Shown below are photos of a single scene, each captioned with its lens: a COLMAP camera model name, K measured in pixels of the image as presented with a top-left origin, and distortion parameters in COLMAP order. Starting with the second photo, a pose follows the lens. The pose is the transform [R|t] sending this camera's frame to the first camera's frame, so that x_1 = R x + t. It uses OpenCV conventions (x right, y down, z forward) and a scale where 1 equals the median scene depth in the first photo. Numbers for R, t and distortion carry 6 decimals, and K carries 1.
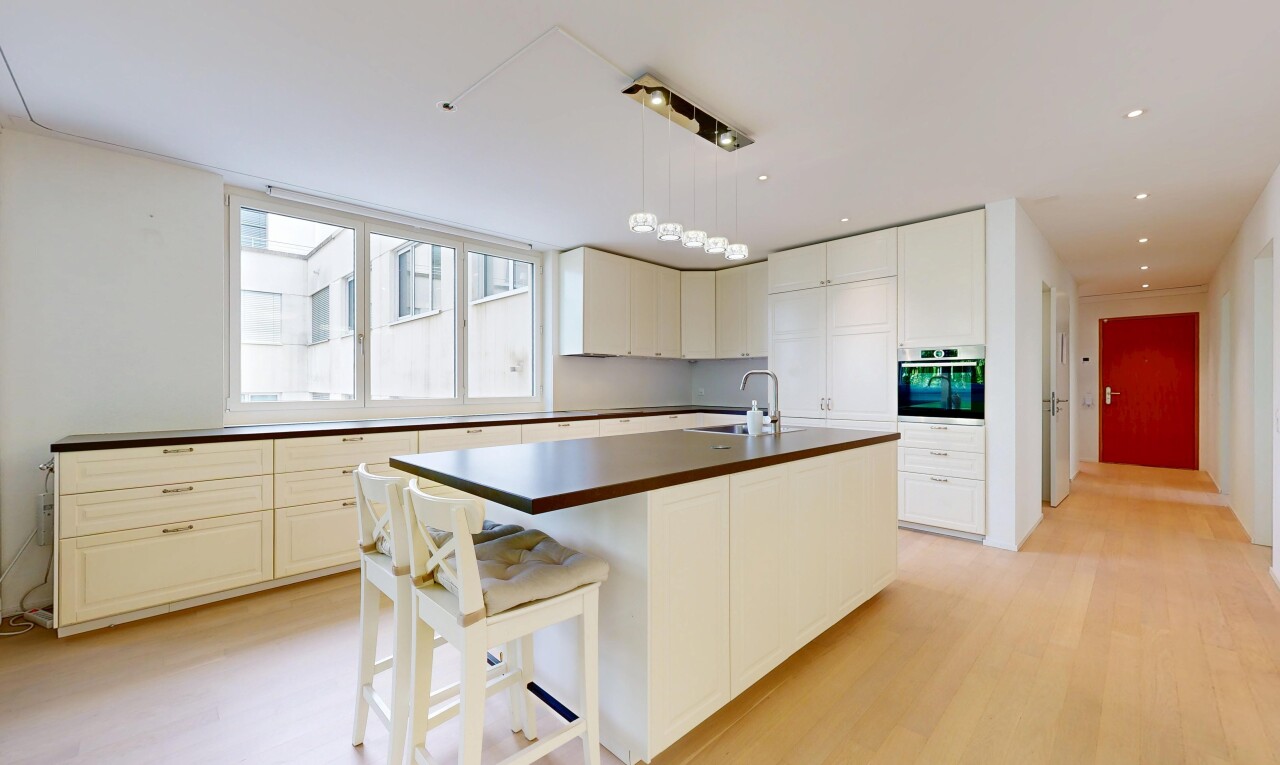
lens RADIAL K [[499.5, 0, 634.4], [0, 499.5, 383.4], [0, 0, 1]] dist [-0.002514, -0.000253]
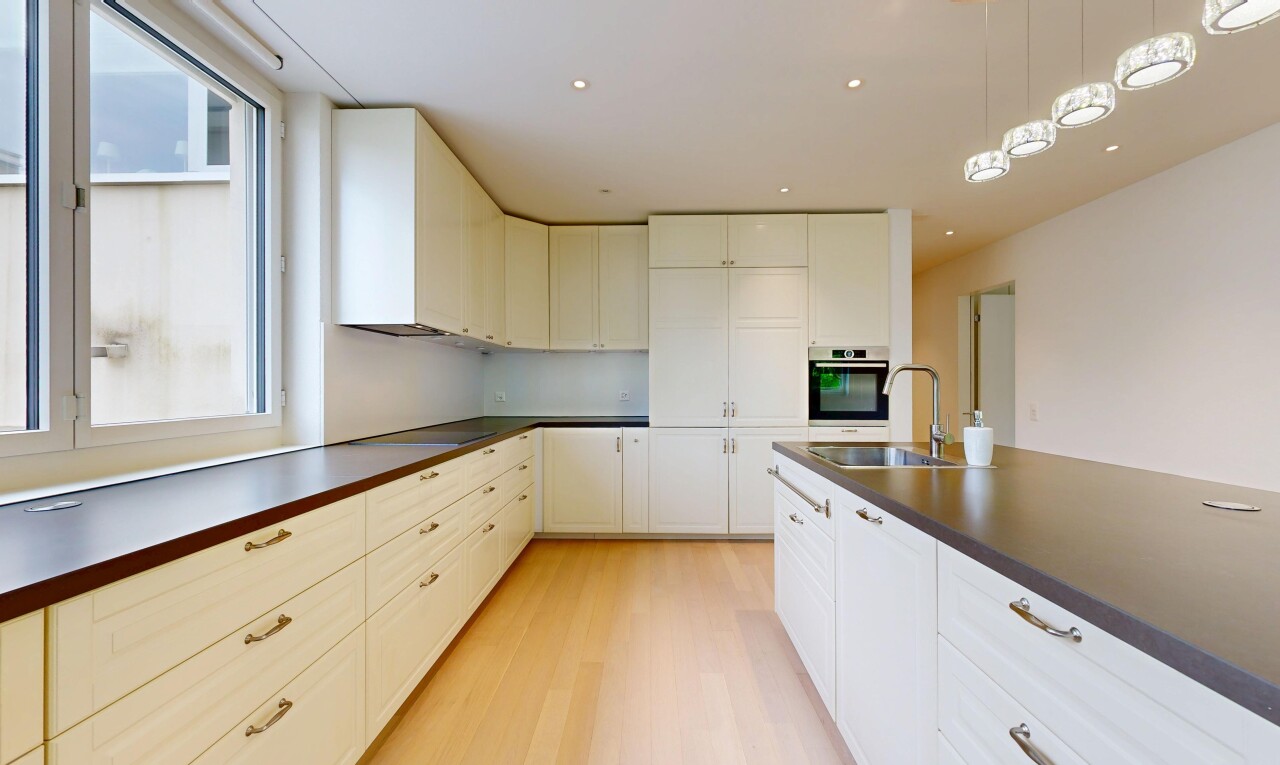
lens RADIAL K [[499.5, 0, 639.9], [0, 499.5, 383.7], [0, 0, 1]] dist [-0.002514, -0.000253]
pose [[0.709101, 0.001791, 0.705105, -0.294740], [-0.000215, 0.999997, -0.002324, 0.000473], [-0.705107, 0.001497, 0.709099, 0.494747]]
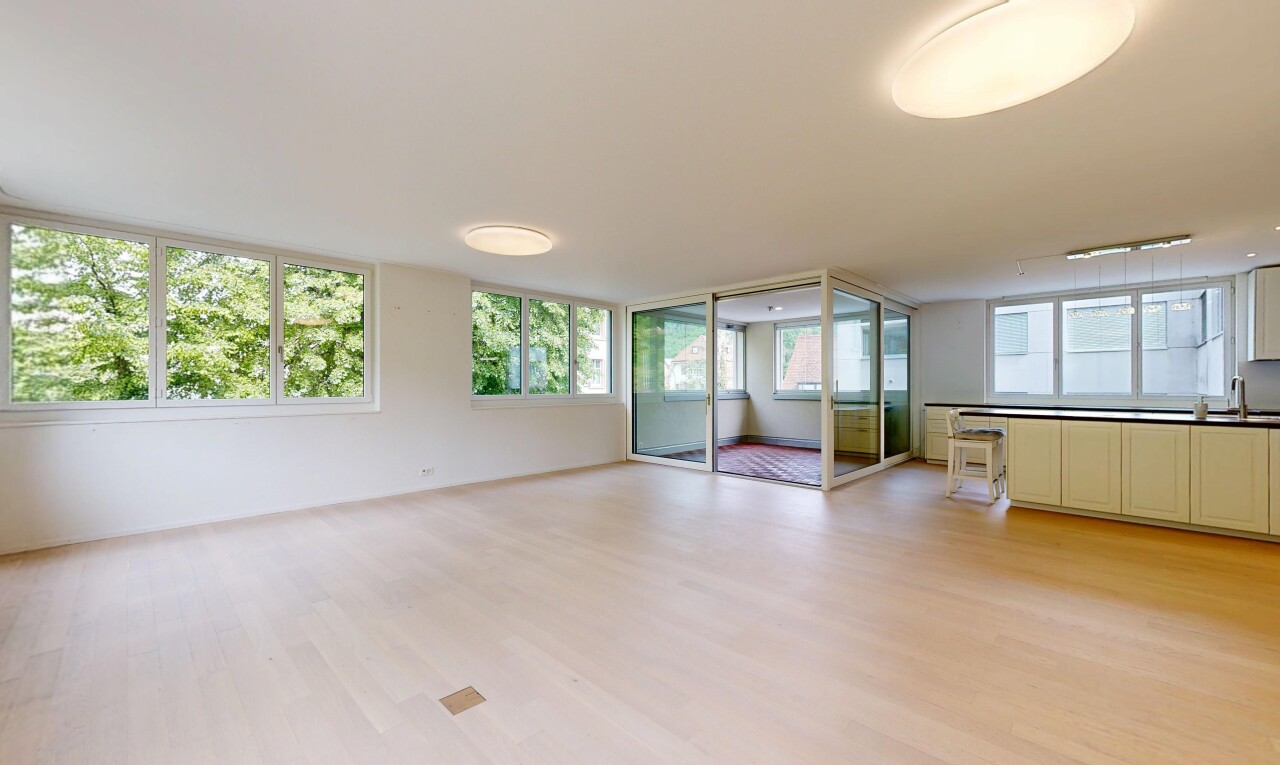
lens RADIAL K [[499.5, 0, 639.4], [0, 499.5, 382.2], [0, 0, 1]] dist [-0.002514, -0.000253]
pose [[0.026408, -0.002645, -0.999648, 1.033497], [-0.001067, 0.999996, -0.002674, -0.000943], [0.999651, 0.001137, 0.026405, -0.476856]]
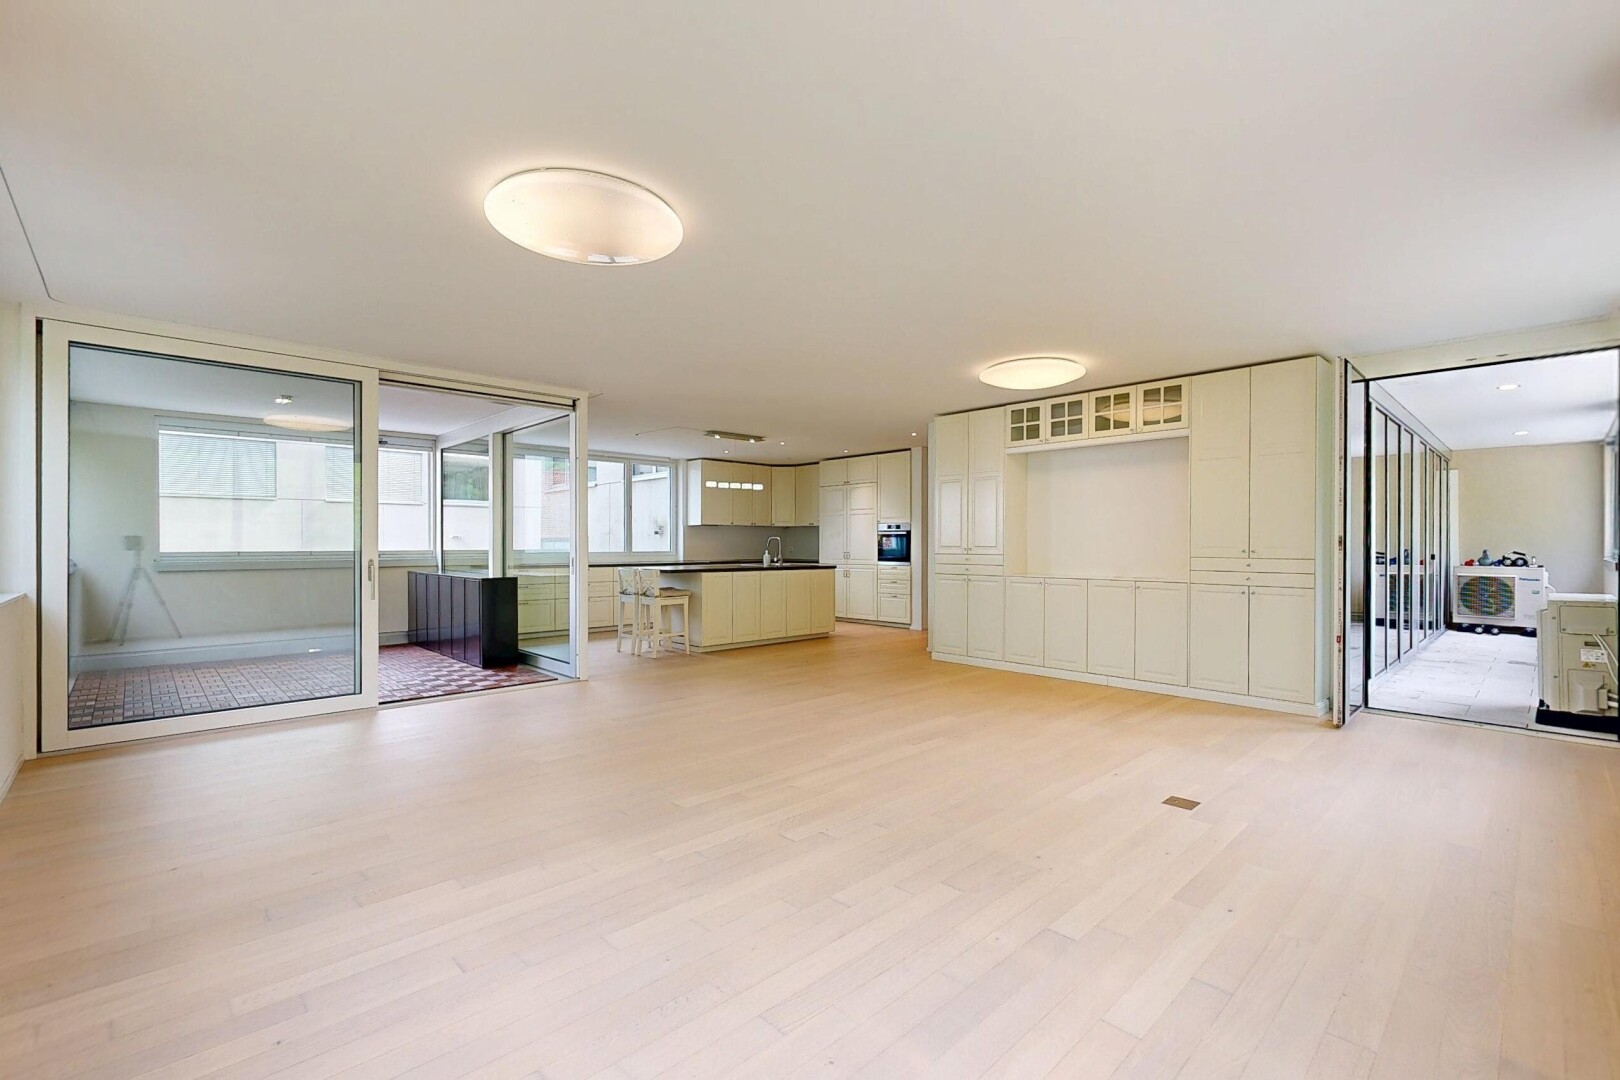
lens RADIAL K [[710.7, 0, 805.3], [0, 710.7, 549.9], [0, 0, 1]] dist [-0.002283, -0.000285]
pose [[0.999922, 0.003040, -0.012149, 0.263714], [-0.002944, 0.999965, 0.007867, 0.003720], [0.012173, -0.007831, 0.999895, -1.307796]]
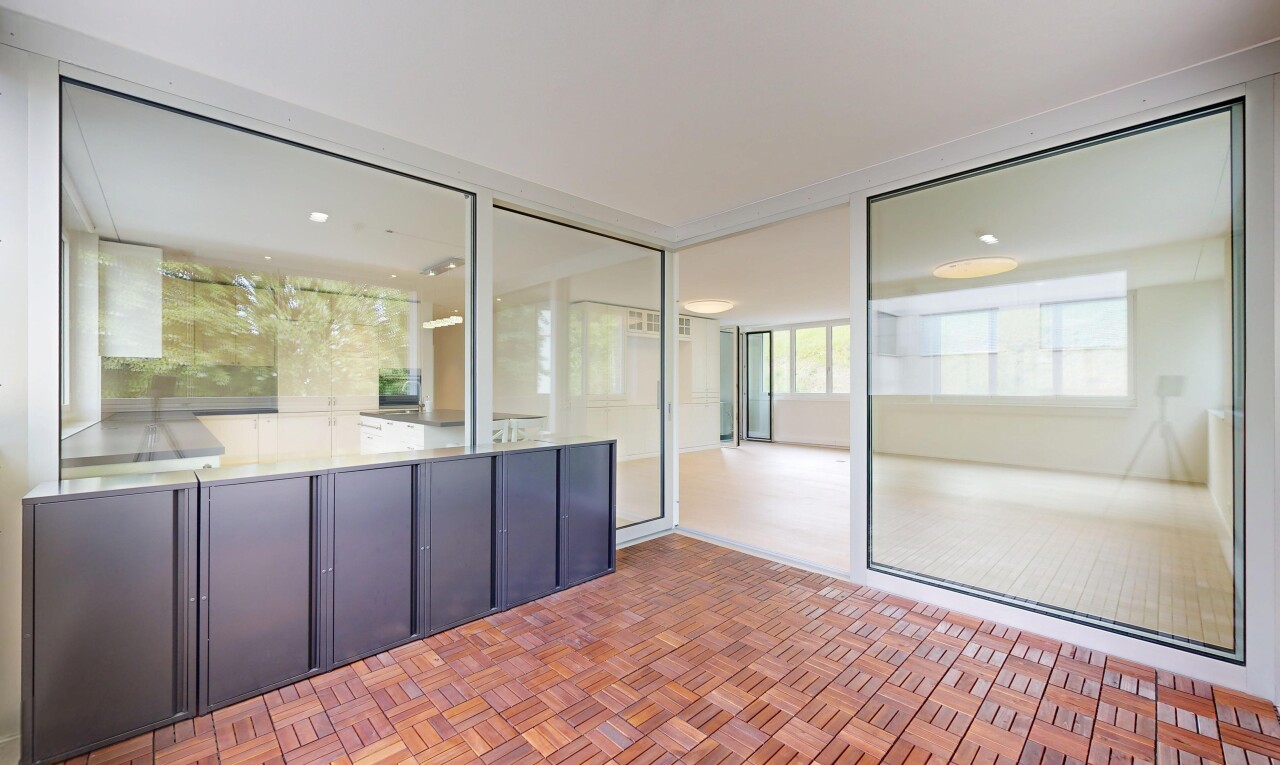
lens RADIAL K [[499.5, 0, 634.0], [0, 499.5, 381.9], [0, 0, 1]] dist [-0.002514, -0.000253]
pose [[0.012218, 0.004448, 0.999915, -1.070802], [0.000081, 0.999990, -0.004449, -0.009962], [-0.999925, 0.000135, 0.012218, 0.065816]]
